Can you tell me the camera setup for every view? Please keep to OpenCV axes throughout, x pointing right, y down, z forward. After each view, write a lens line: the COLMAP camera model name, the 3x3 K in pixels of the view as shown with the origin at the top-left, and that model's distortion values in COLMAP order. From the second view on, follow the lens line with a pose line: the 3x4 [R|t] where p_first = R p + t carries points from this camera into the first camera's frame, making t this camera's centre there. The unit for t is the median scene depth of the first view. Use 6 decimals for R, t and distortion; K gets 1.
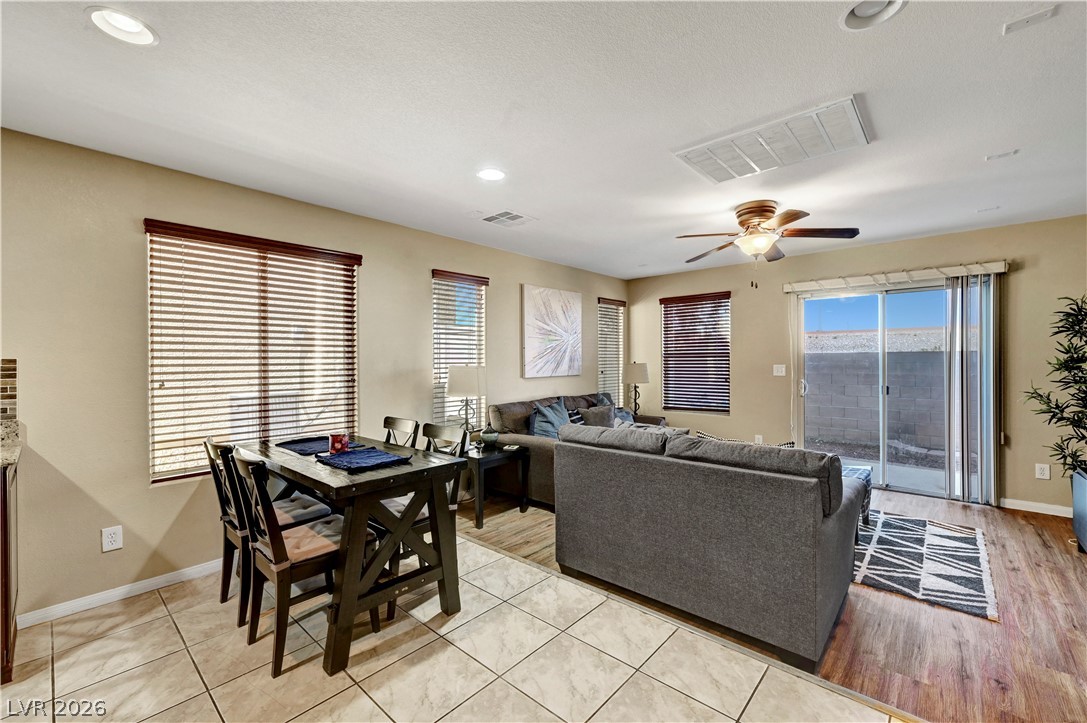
lens RADIAL K [[459.2, 0, 552.5], [0, 459.2, 359.1], [0, 0, 1]] dist [0.000380, 0.000657]
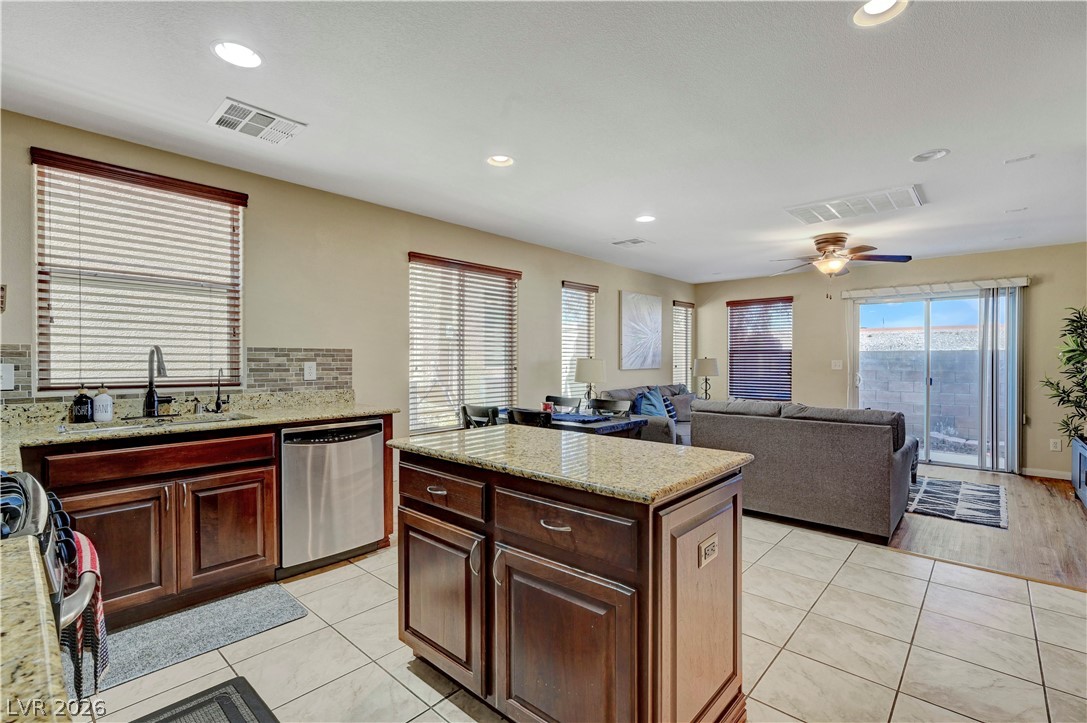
lens RADIAL K [[511.5, 0, 544.7], [0, 511.5, 358.4], [0, 0, 1]] dist [0.000966, 0.001456]
pose [[0.999928, 0.006591, -0.010012, -0.352678], [-0.006577, 0.999977, 0.001446, 0.016269], [0.010022, -0.001380, 0.999949, -0.460290]]
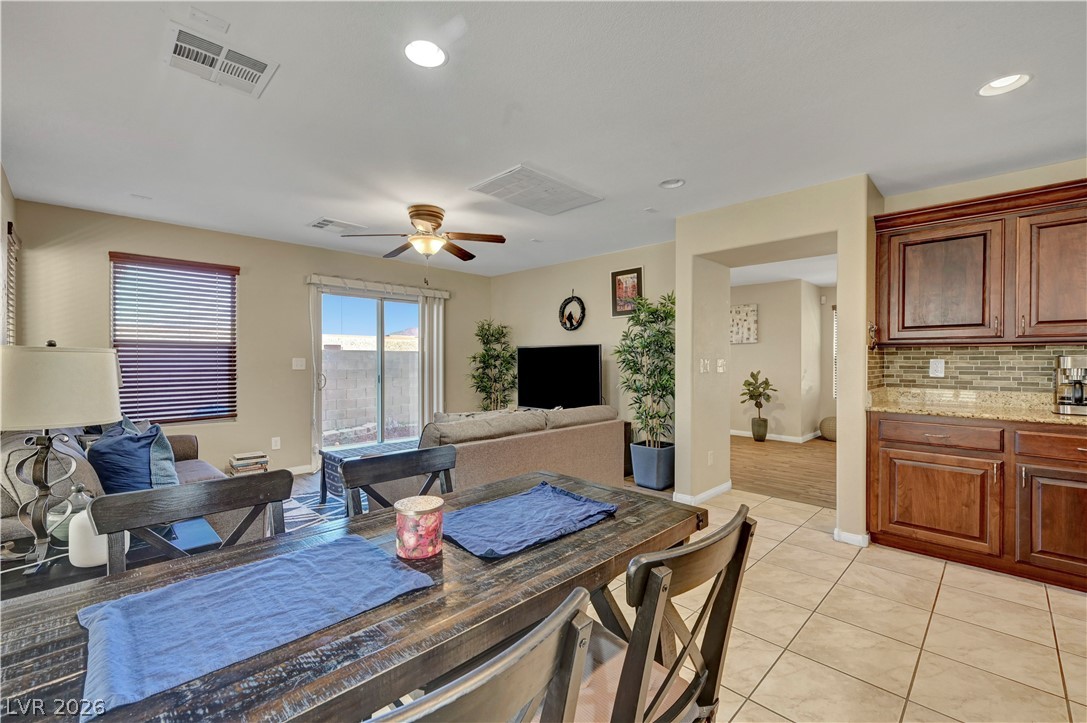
lens RADIAL K [[459.2, 0, 554.2], [0, 459.2, 365.4], [0, 0, 1]] dist [0.000380, 0.000657]
pose [[0.033393, -0.005417, 0.999428, -0.646364], [-0.004314, 0.999975, 0.005564, 0.030057], [-0.999433, -0.004497, 0.033369, 0.664435]]
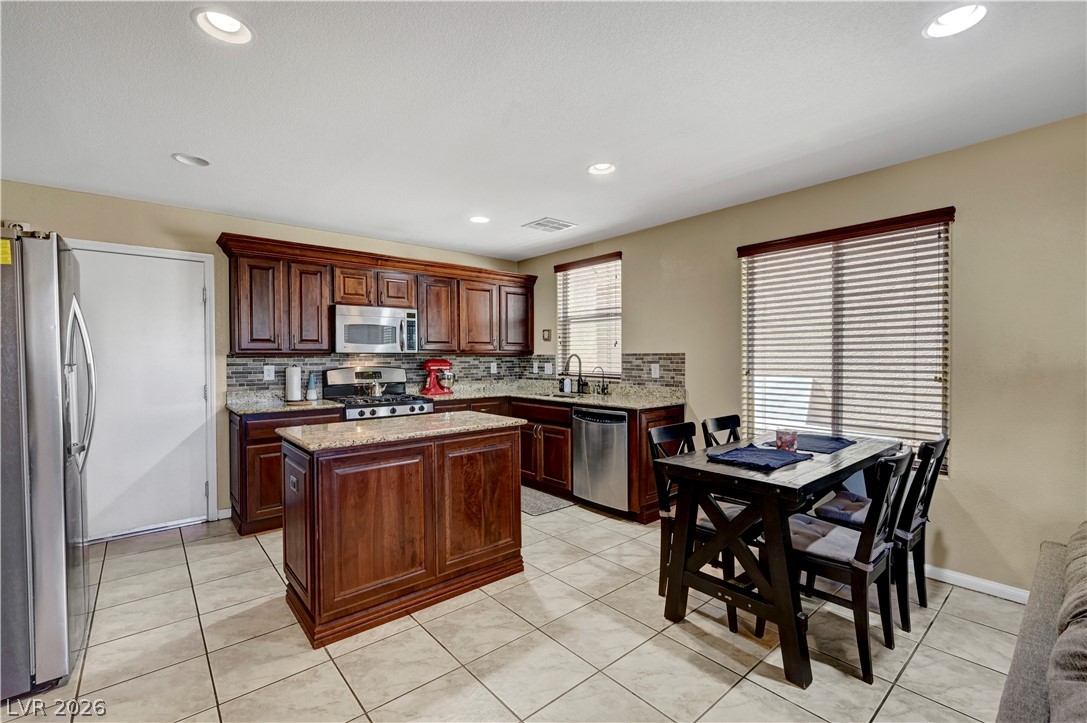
lens RADIAL K [[459.2, 0, 543.3], [0, 459.2, 368.7], [0, 0, 1]] dist [0.000380, 0.000657]
pose [[-0.130872, 0.031051, -0.990913, 0.408237], [0.006593, 0.999515, 0.030450, 0.002028], [0.991377, -0.002548, -0.131013, 0.478702]]
